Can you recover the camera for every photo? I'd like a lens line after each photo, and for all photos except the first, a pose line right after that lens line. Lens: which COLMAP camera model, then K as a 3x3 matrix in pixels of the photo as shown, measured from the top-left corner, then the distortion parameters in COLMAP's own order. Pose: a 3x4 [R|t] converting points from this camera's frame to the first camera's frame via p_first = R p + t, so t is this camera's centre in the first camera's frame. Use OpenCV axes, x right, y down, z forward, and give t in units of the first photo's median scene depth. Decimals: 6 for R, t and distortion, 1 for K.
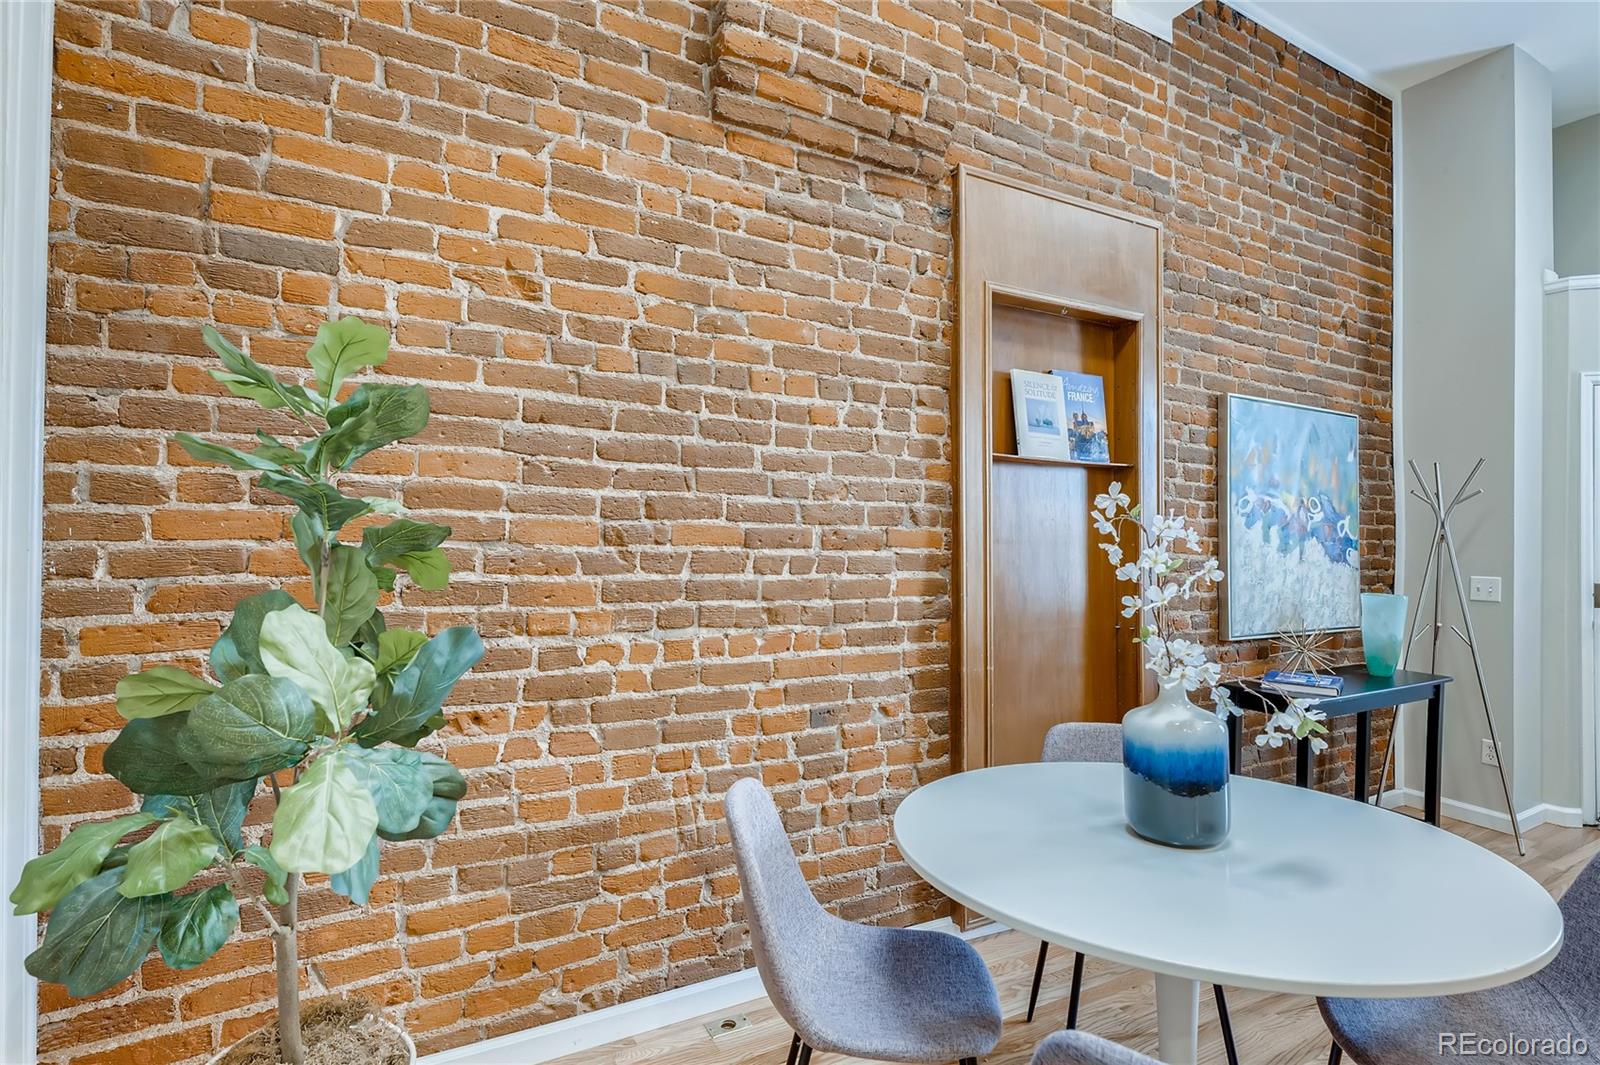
lens RADIAL K [[824.1, 0, 806.2], [0, 824.1, 537.1], [0, 0, 1]] dist [-0.001223, 0.001526]
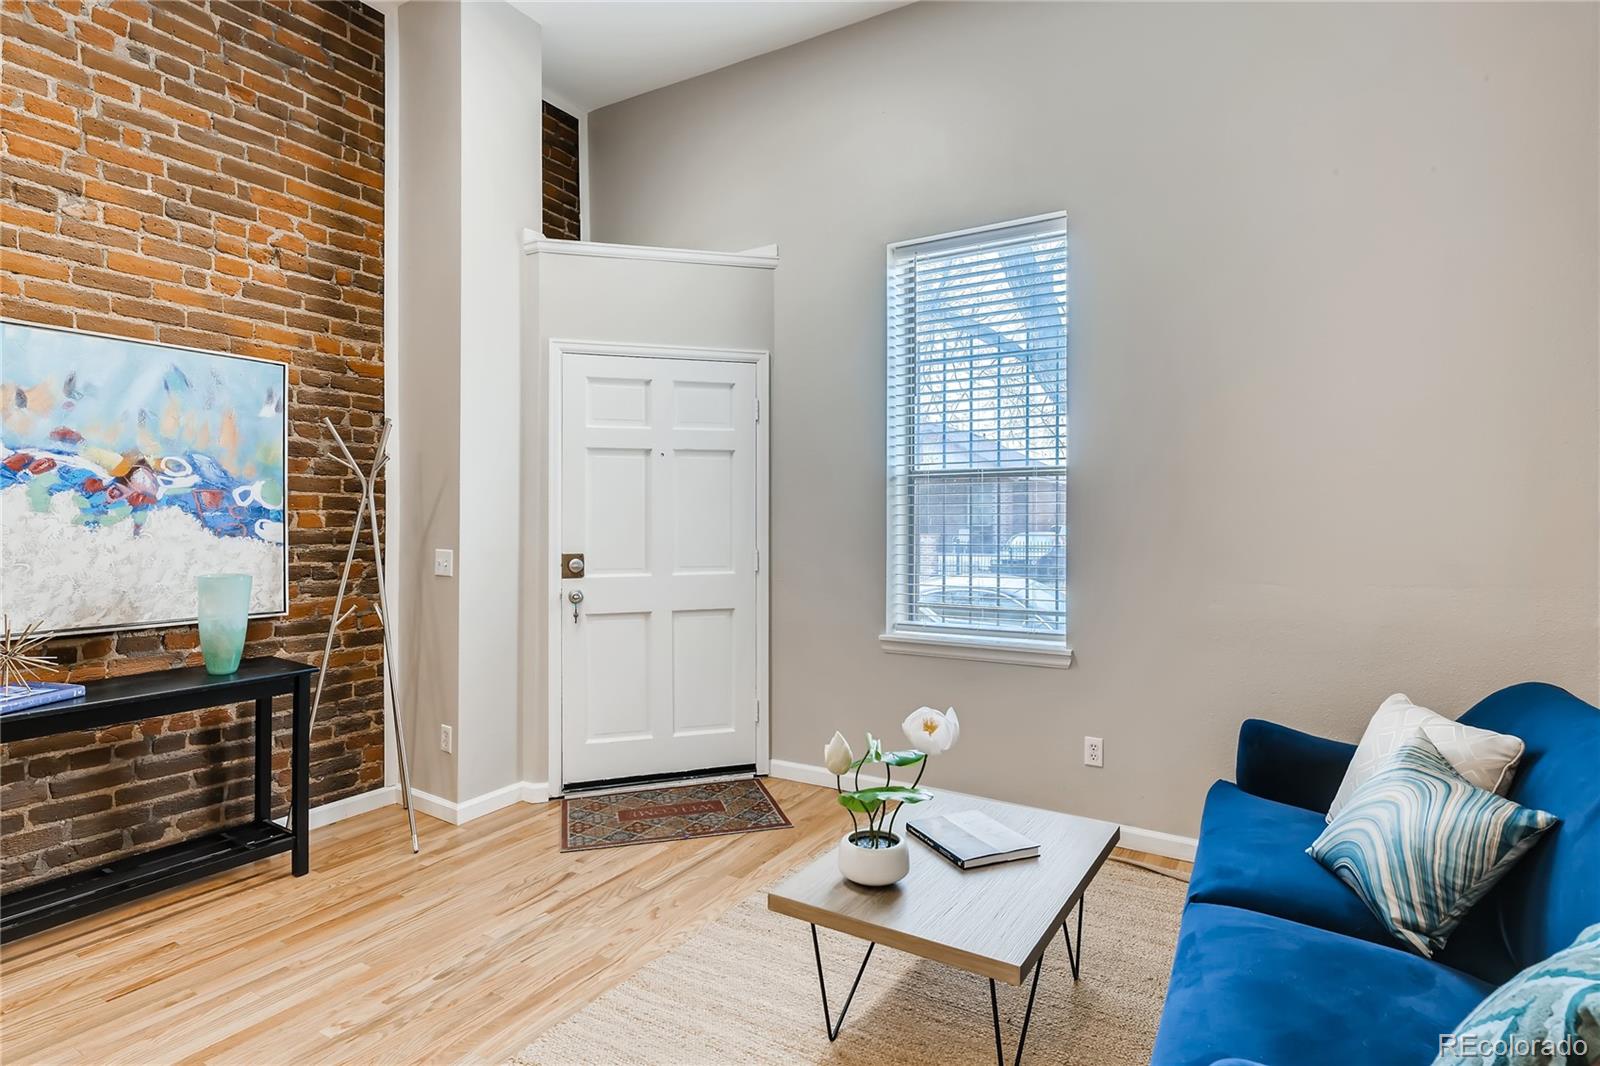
lens RADIAL K [[824.1, 0, 793.4], [0, 824.1, 521.4], [0, 0, 1]] dist [-0.001223, 0.001526]
pose [[0.884983, -0.006125, 0.465582, 1.191435], [-0.002367, 0.999841, 0.017652, -0.001205], [-0.465616, -0.016724, 0.884829, 0.002477]]
